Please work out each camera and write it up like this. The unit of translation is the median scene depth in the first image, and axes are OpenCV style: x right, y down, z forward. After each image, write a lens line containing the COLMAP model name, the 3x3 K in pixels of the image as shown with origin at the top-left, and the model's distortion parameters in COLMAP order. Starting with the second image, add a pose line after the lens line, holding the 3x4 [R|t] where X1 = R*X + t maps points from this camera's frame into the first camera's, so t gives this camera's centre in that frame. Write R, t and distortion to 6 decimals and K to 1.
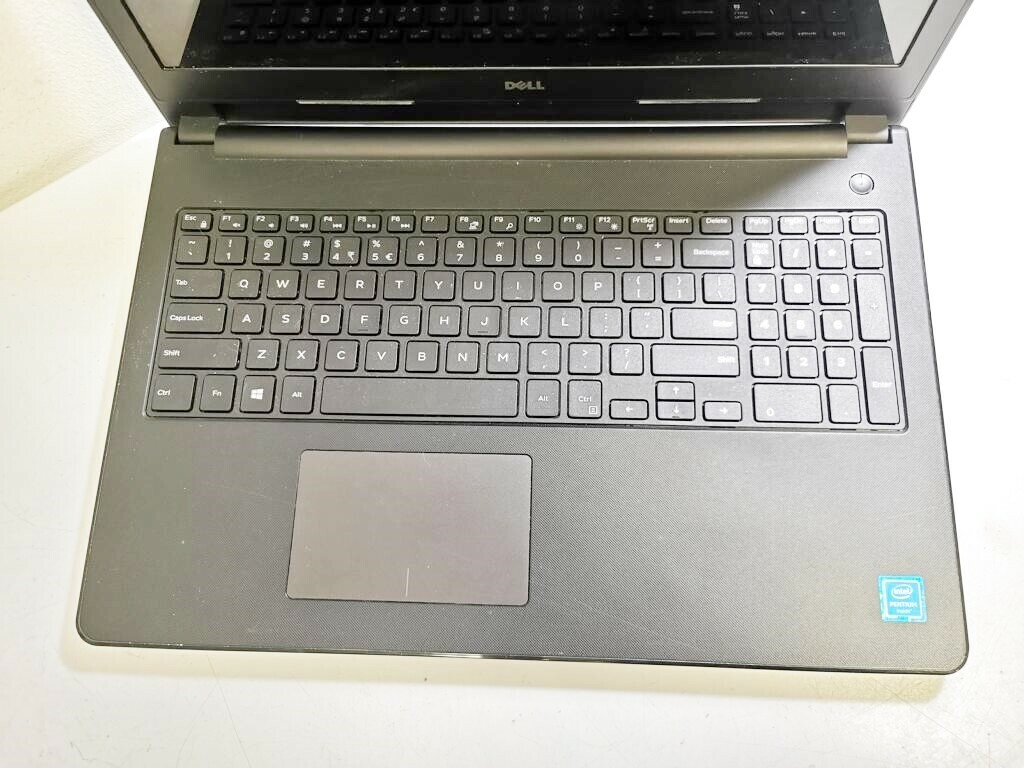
lens RADIAL K [[801.1, 0, 508.9], [0, 801.1, 374.4], [0, 0, 1]] dist [0.021371, -0.003779]
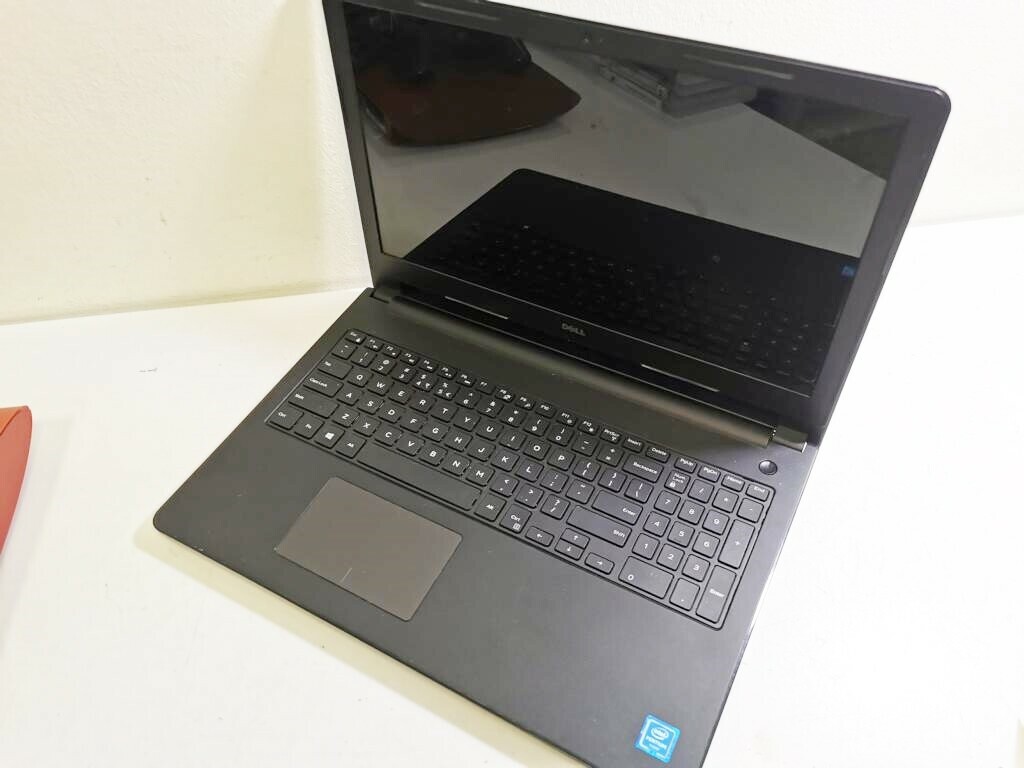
lens RADIAL K [[784.4, 0, 512.0], [0, 784.4, 384.0], [0, 0, 1]] dist [0.015456, -0.000396]
pose [[0.891773, 0.341849, -0.296447, 0.397704], [-0.428286, 0.849077, -0.309255, 0.247498], [0.145988, 0.402749, 0.903593, -0.340672]]
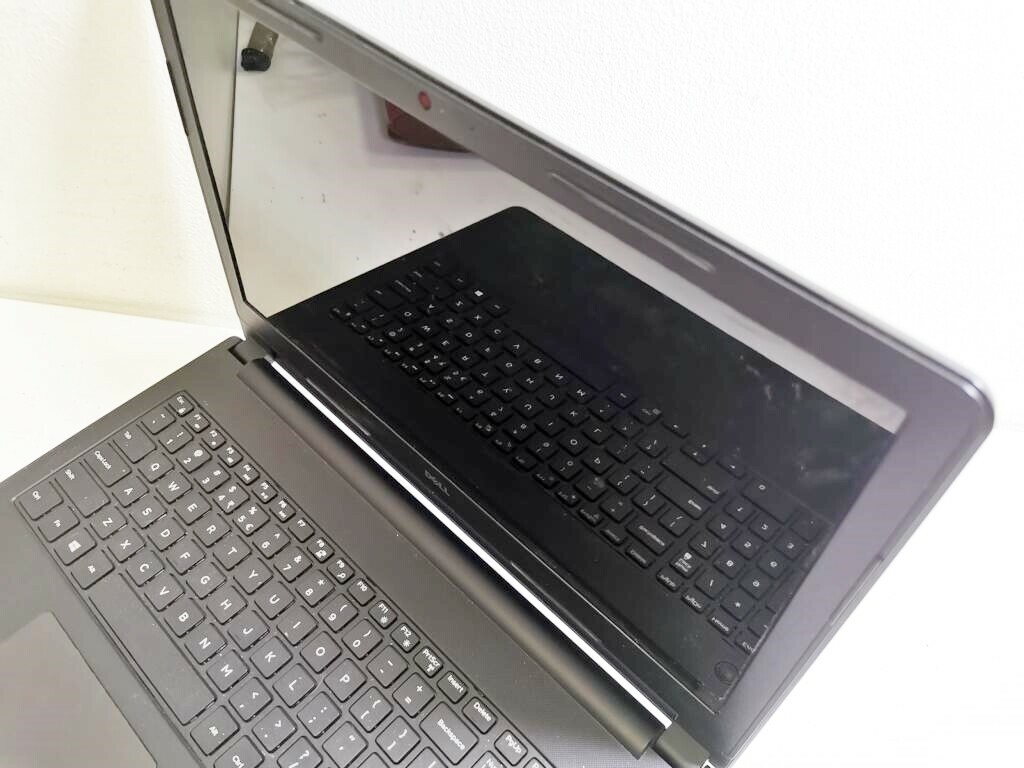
lens RADIAL K [[801.1, 0, 508.9], [0, 801.1, 374.4], [0, 0, 1]] dist [0.021371, -0.003779]
pose [[0.737950, 0.550316, -0.390618, 0.434227], [-0.653599, 0.726941, -0.210631, -0.301774], [0.168043, 0.410742, 0.896132, -0.016140]]
